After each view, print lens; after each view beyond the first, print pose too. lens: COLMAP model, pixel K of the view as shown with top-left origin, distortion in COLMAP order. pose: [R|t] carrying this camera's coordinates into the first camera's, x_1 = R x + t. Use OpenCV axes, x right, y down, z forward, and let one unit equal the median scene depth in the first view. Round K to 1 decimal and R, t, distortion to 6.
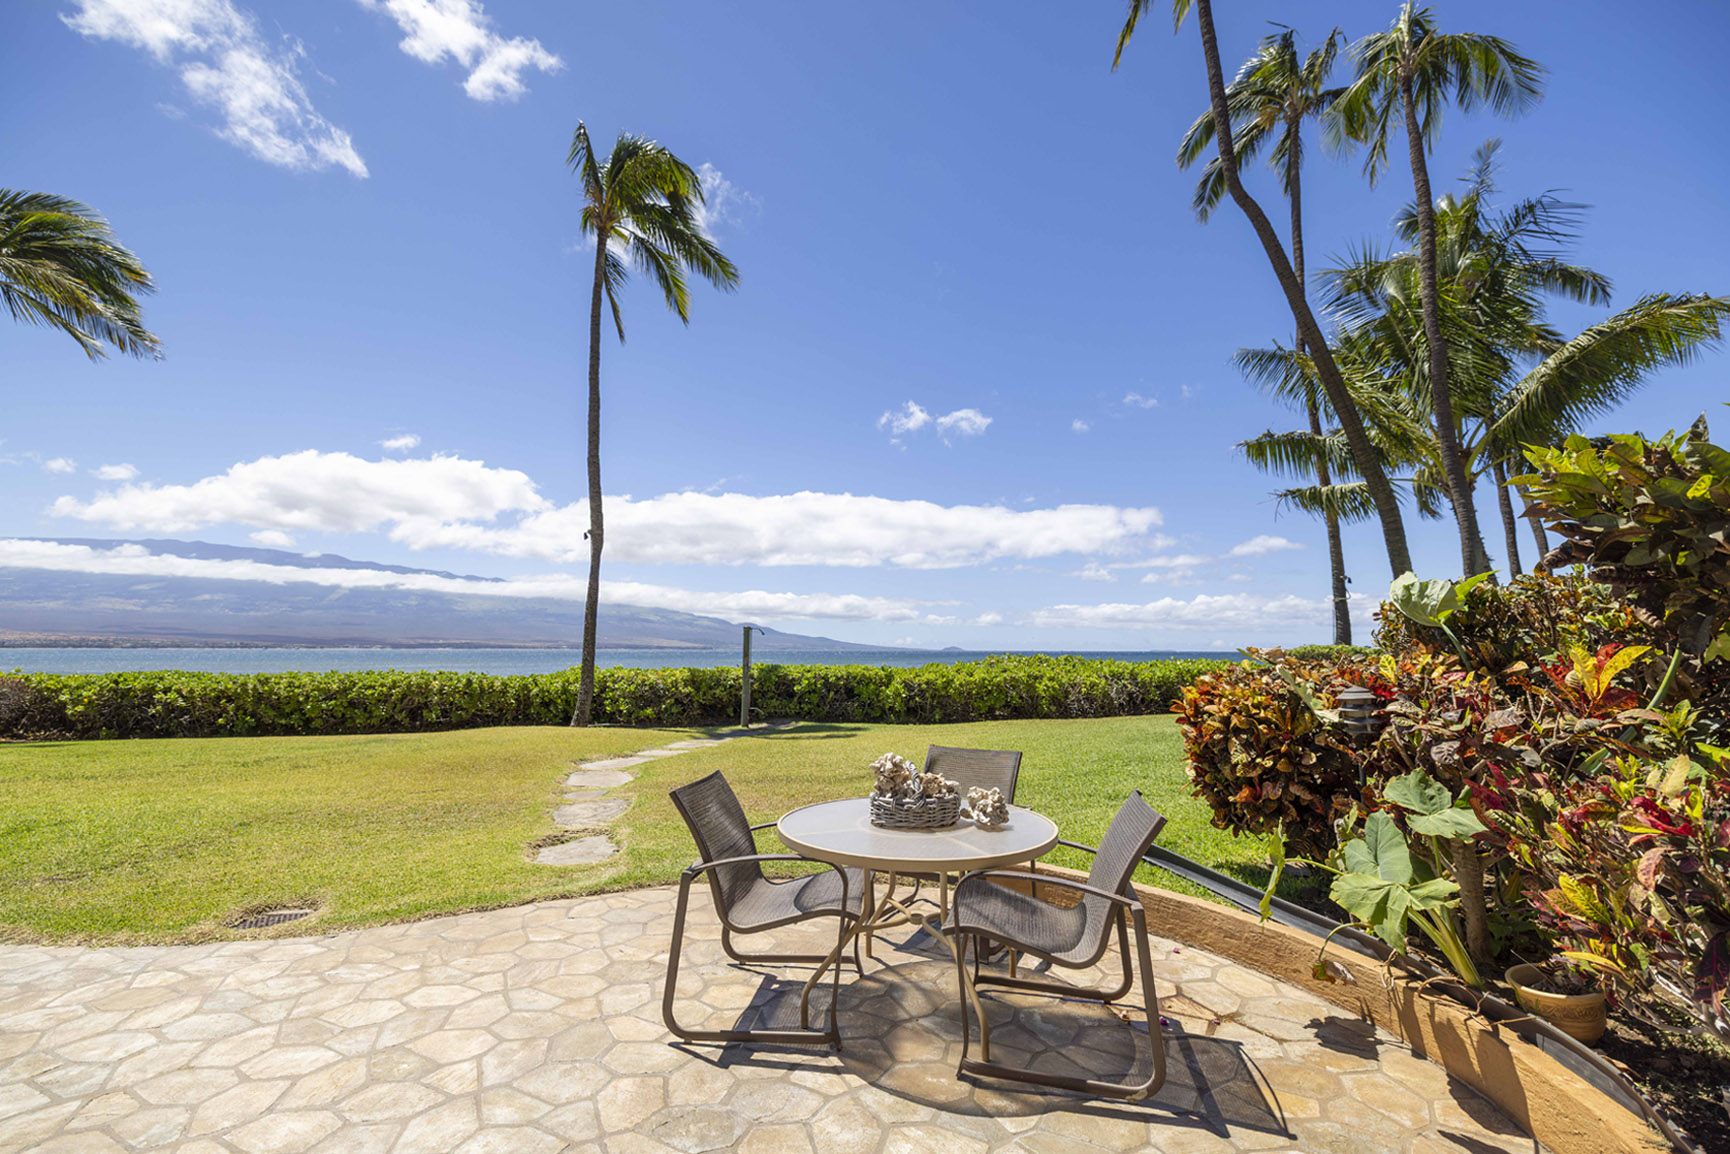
lens RADIAL K [[728.5, 0, 861.7], [0, 728.5, 602.5], [0, 0, 1]] dist [-0.004041, 0.000734]
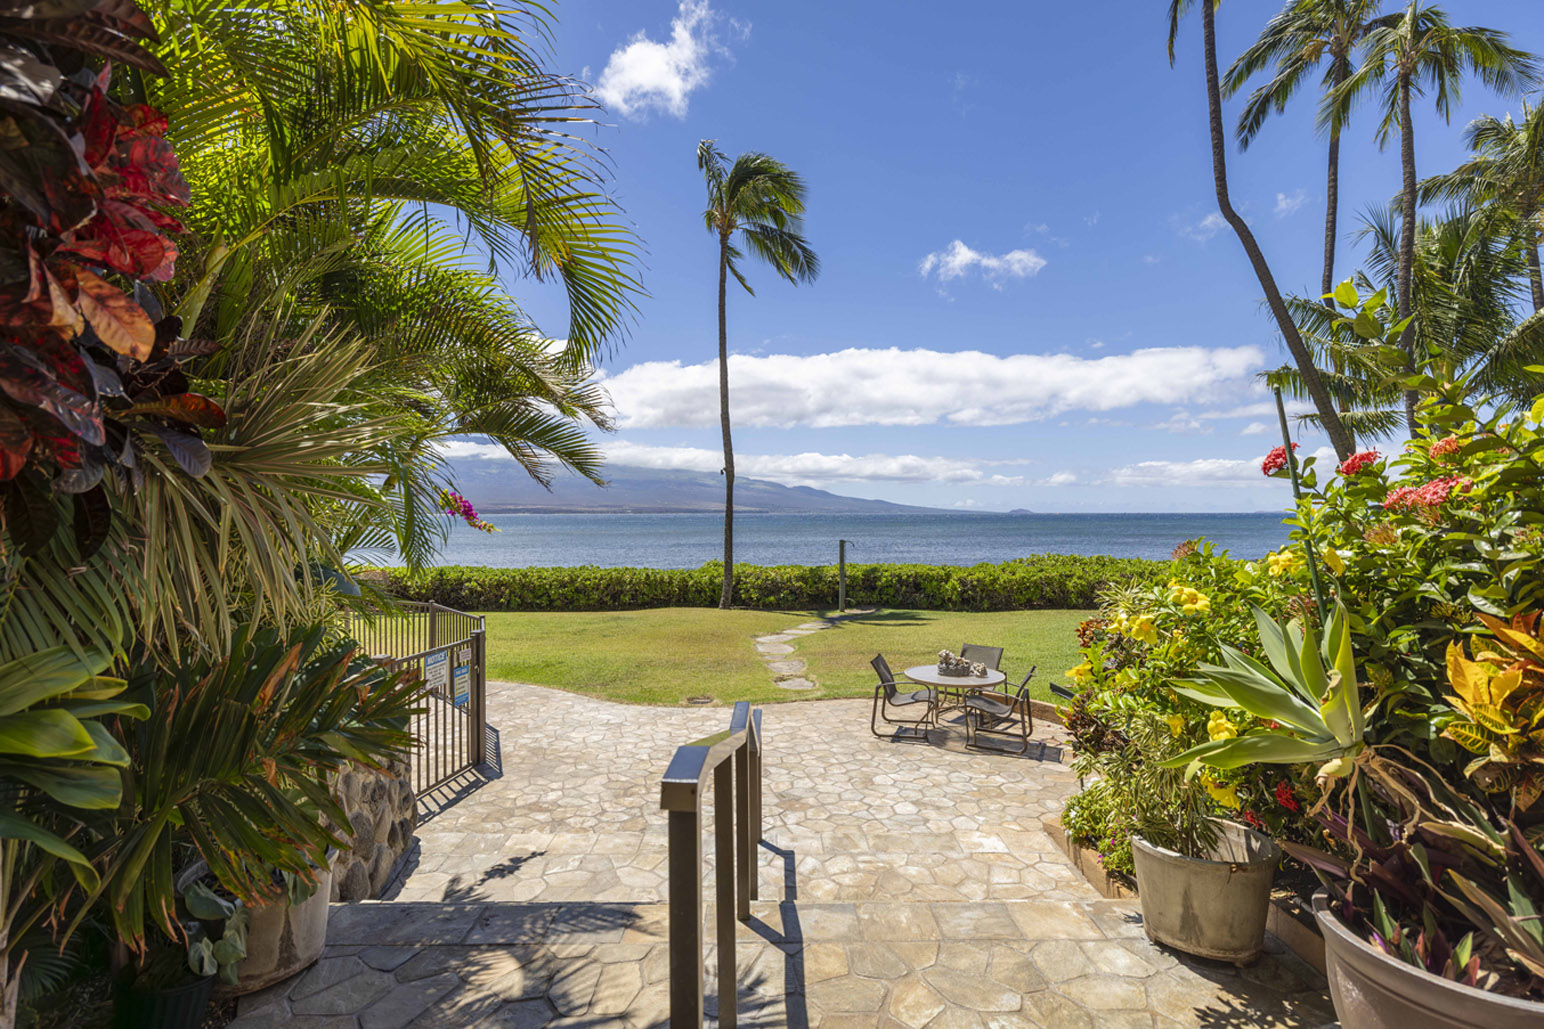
lens RADIAL K [[750.2, 0, 772.0], [0, 750.2, 515.9], [0, 0, 1]] dist [-0.000610, 0.000998]
pose [[0.980915, -0.001985, -0.194427, -0.010695], [0.015400, 0.997600, 0.067512, -0.106310], [0.193826, -0.069217, 0.978591, -0.399779]]
